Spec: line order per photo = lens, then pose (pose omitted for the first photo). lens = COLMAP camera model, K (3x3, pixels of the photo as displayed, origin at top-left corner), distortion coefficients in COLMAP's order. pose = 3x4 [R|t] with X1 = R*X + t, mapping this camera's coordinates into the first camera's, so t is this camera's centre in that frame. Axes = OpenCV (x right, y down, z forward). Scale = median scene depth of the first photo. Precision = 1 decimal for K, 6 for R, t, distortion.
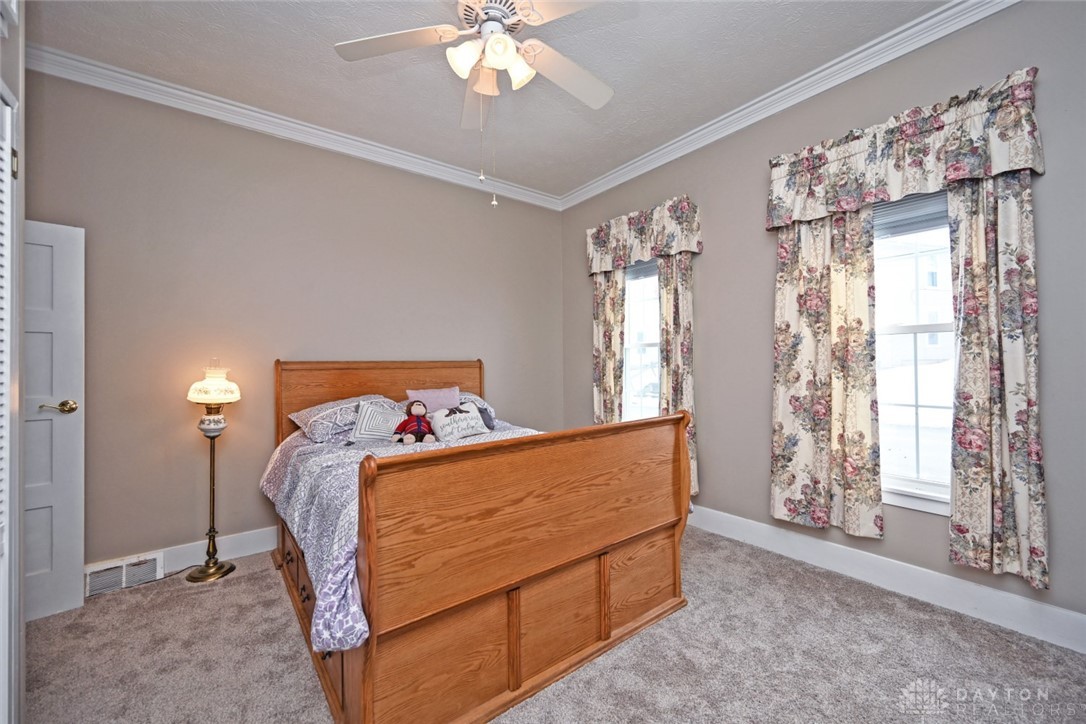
lens RADIAL K [[431.1, 0, 545.4], [0, 431.1, 359.0], [0, 0, 1]] dist [-0.000643, 0.000195]
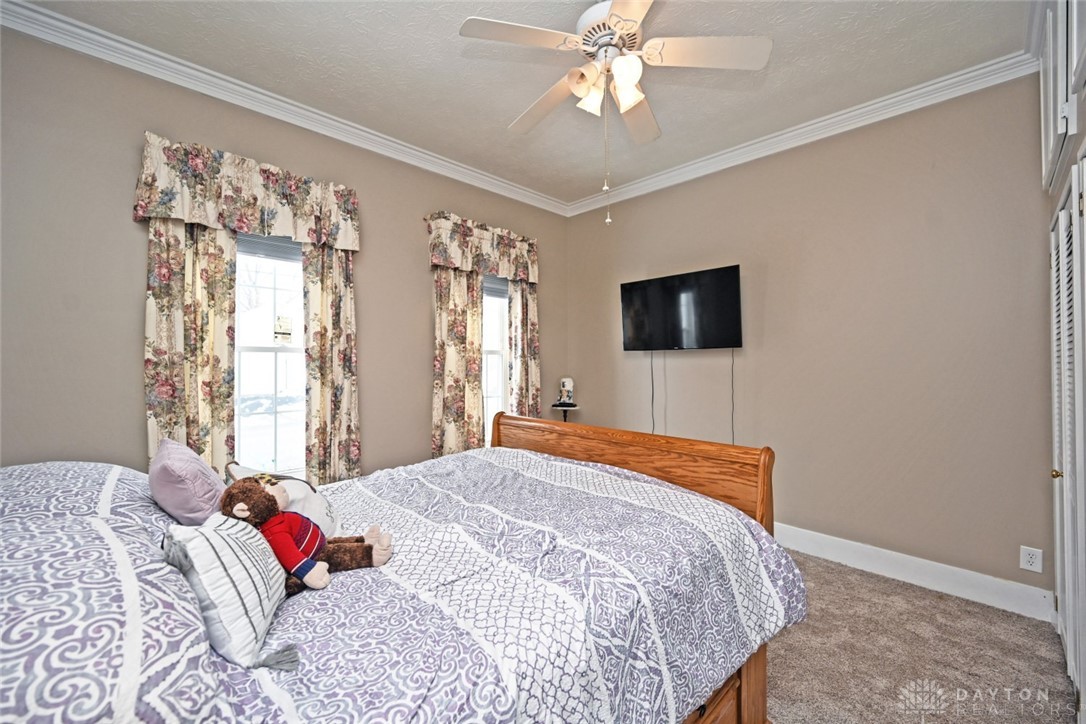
lens RADIAL K [[439.2, 0, 543.0], [0, 439.2, 362.0], [0, 0, 1]] dist [-0.001138, -0.000021]
pose [[-0.118702, 0.014192, 0.992829, -0.623269], [-0.009174, 0.999839, -0.015389, -0.004019], [-0.992888, -0.010935, -0.118552, 0.685298]]
